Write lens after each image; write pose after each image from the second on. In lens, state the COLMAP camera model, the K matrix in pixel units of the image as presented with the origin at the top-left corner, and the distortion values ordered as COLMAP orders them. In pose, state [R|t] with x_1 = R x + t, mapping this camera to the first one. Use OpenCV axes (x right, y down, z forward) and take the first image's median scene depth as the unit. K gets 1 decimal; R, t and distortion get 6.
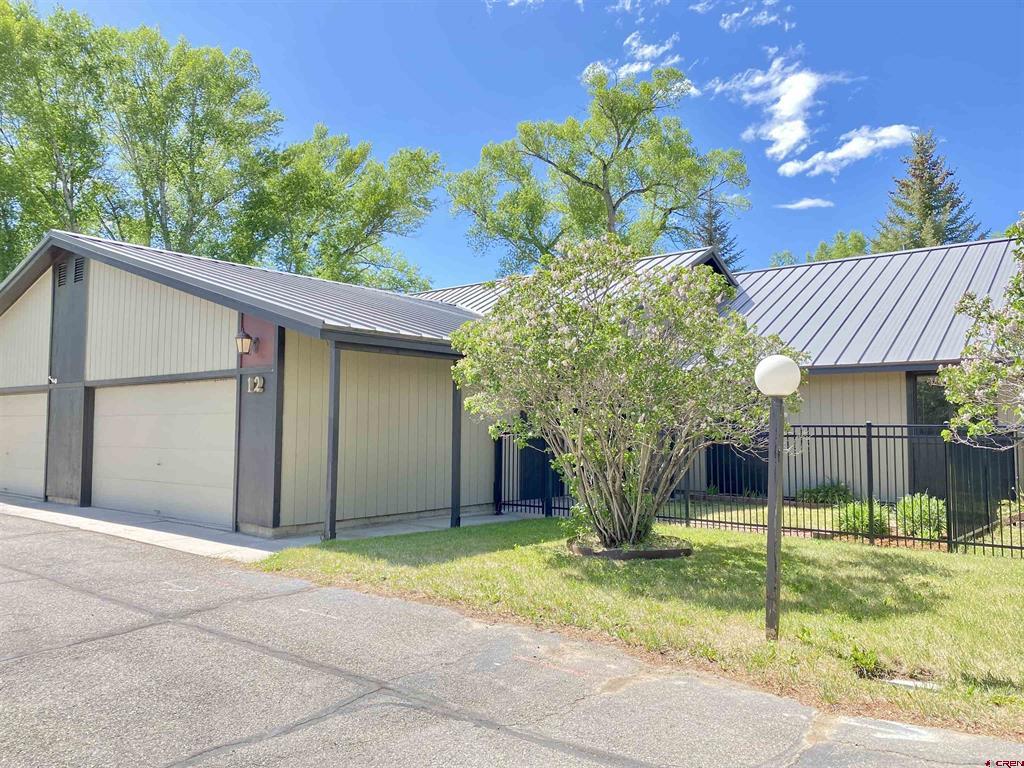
lens RADIAL K [[798.1, 0, 508.0], [0, 798.1, 360.7], [0, 0, 1]] dist [-0.000404, -0.044623]
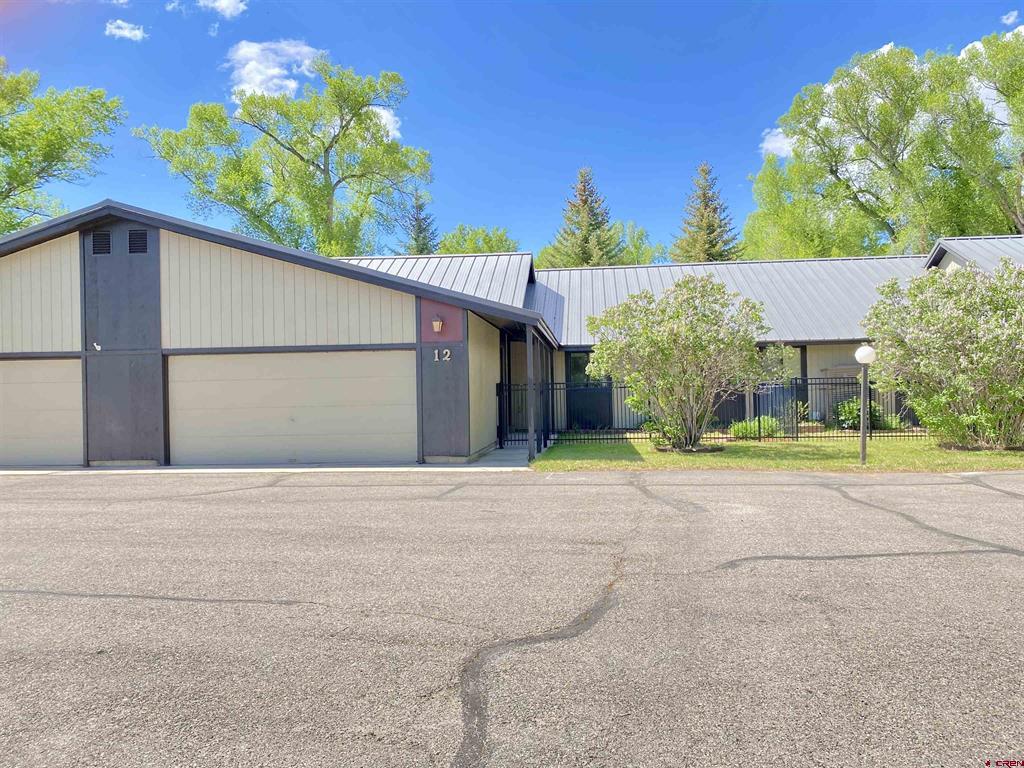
lens RADIAL K [[783.8, 0, 498.8], [0, 783.8, 381.4], [0, 0, 1]] dist [0.105095, -0.197123]
pose [[0.827588, -0.013086, 0.561184, -0.753516], [-0.028943, 0.997404, 0.065942, -0.012459], [-0.560590, -0.070815, 0.825060, -0.127817]]
